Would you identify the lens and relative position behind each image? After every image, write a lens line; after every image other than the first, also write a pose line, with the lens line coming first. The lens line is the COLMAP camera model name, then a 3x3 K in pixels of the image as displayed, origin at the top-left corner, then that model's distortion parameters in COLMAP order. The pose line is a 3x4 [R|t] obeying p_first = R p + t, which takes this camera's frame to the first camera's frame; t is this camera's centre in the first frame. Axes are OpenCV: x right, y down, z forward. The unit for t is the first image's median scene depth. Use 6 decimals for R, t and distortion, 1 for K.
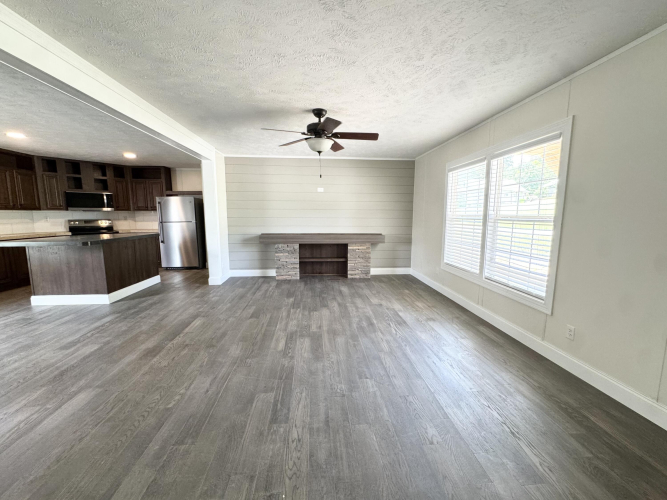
lens RADIAL K [[268.3, 0, 334.0], [0, 268.3, 248.8], [0, 0, 1]] dist [-0.002940, 0.000157]
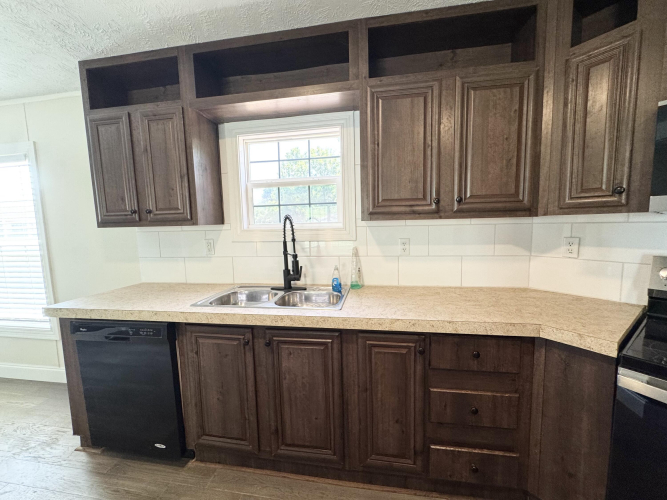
lens RADIAL K [[268.3, 0, 334.6], [0, 268.3, 248.7], [0, 0, 1]] dist [-0.002940, 0.000157]
pose [[-0.235083, 0.100063, -0.966811, -0.811993], [-0.099787, 0.986946, 0.126411, -0.127906], [0.966839, 0.126192, -0.222030, 0.888764]]
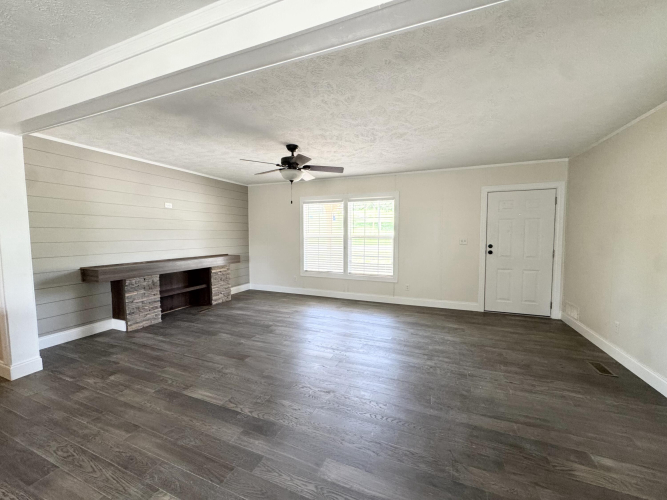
lens RADIAL K [[268.3, 0, 333.9], [0, 268.3, 250.0], [0, 0, 1]] dist [-0.002940, 0.000157]
pose [[0.449477, -0.059975, 0.891276, -0.578994], [0.115749, 0.993242, 0.008463, -0.036905], [-0.885761, 0.099360, 0.453382, 0.210887]]
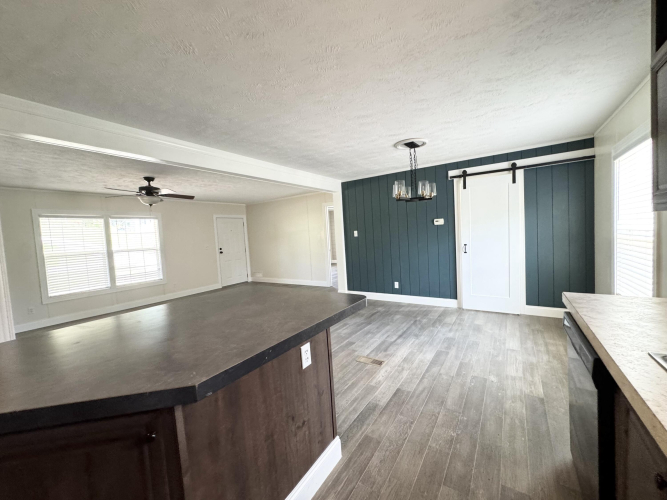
lens RADIAL K [[268.3, 0, 334.4], [0, 268.3, 247.8], [0, 0, 1]] dist [-0.002940, 0.000157]
pose [[-0.787126, 0.014147, 0.616630, -0.994899], [0.136508, 0.978941, 0.151792, -0.127964], [-0.601497, 0.203654, -0.772480, 0.908800]]
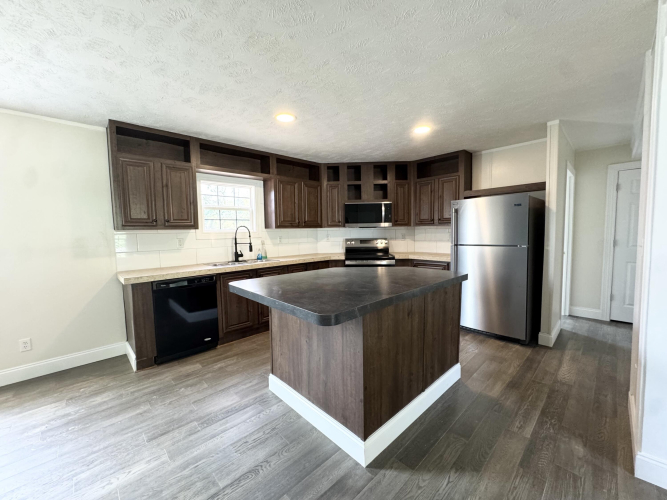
lens RADIAL K [[268.3, 0, 334.6], [0, 268.3, 248.4], [0, 0, 1]] dist [-0.002940, 0.000157]
pose [[0.630973, 0.041658, -0.774686, -0.425534], [-0.083063, 0.996445, -0.014071, -0.072526], [0.771346, 0.073226, 0.632190, 0.512484]]
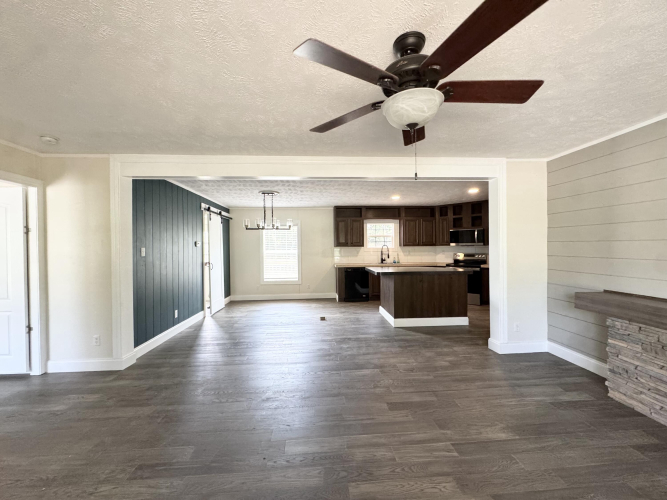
lens RADIAL K [[268.3, 0, 333.5], [0, 268.3, 248.1], [0, 0, 1]] dist [-0.002940, 0.000157]
pose [[-0.011746, 0.002609, -0.999928, 0.241132], [-0.117928, 0.993014, 0.003976, -0.080032], [0.992953, 0.117966, -0.011357, 0.520961]]
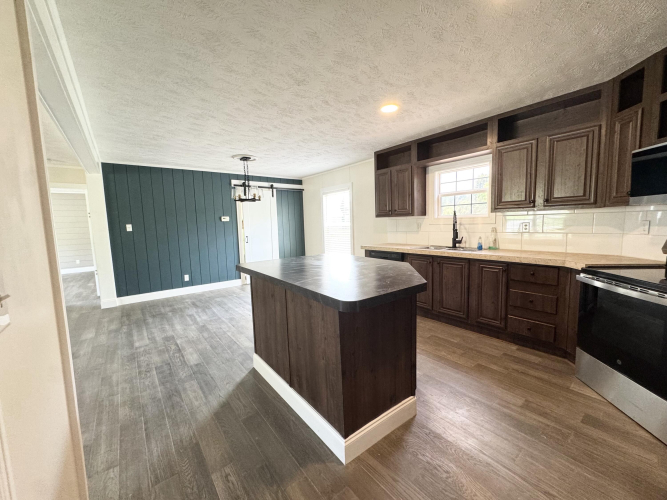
lens RADIAL K [[268.3, 0, 333.0], [0, 268.3, 248.5], [0, 0, 1]] dist [-0.002940, 0.000157]
pose [[-0.832137, 0.079399, -0.548856, -0.488841], [-0.040861, 0.978229, 0.203464, -0.152194], [0.553062, 0.191737, -0.810777, 1.147277]]
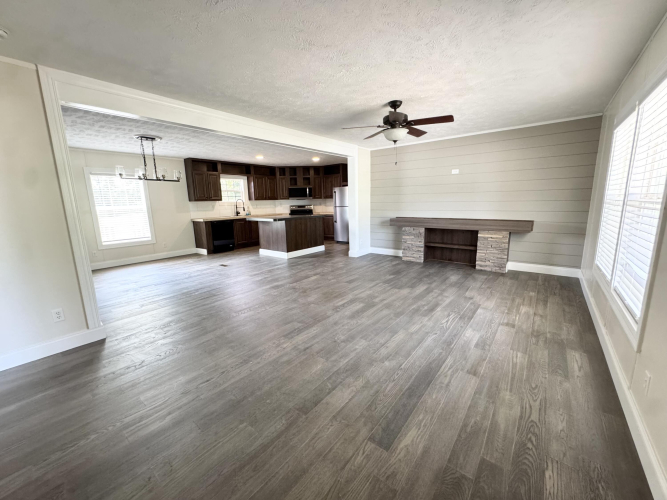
lens RADIAL K [[268.3, 0, 333.8], [0, 268.3, 248.1], [0, 0, 1]] dist [-0.002940, 0.000157]
pose [[0.728636, 0.100918, -0.677425, 0.315009], [-0.063590, 0.994781, 0.079797, -0.001553], [0.681942, -0.015066, 0.731251, 0.020917]]
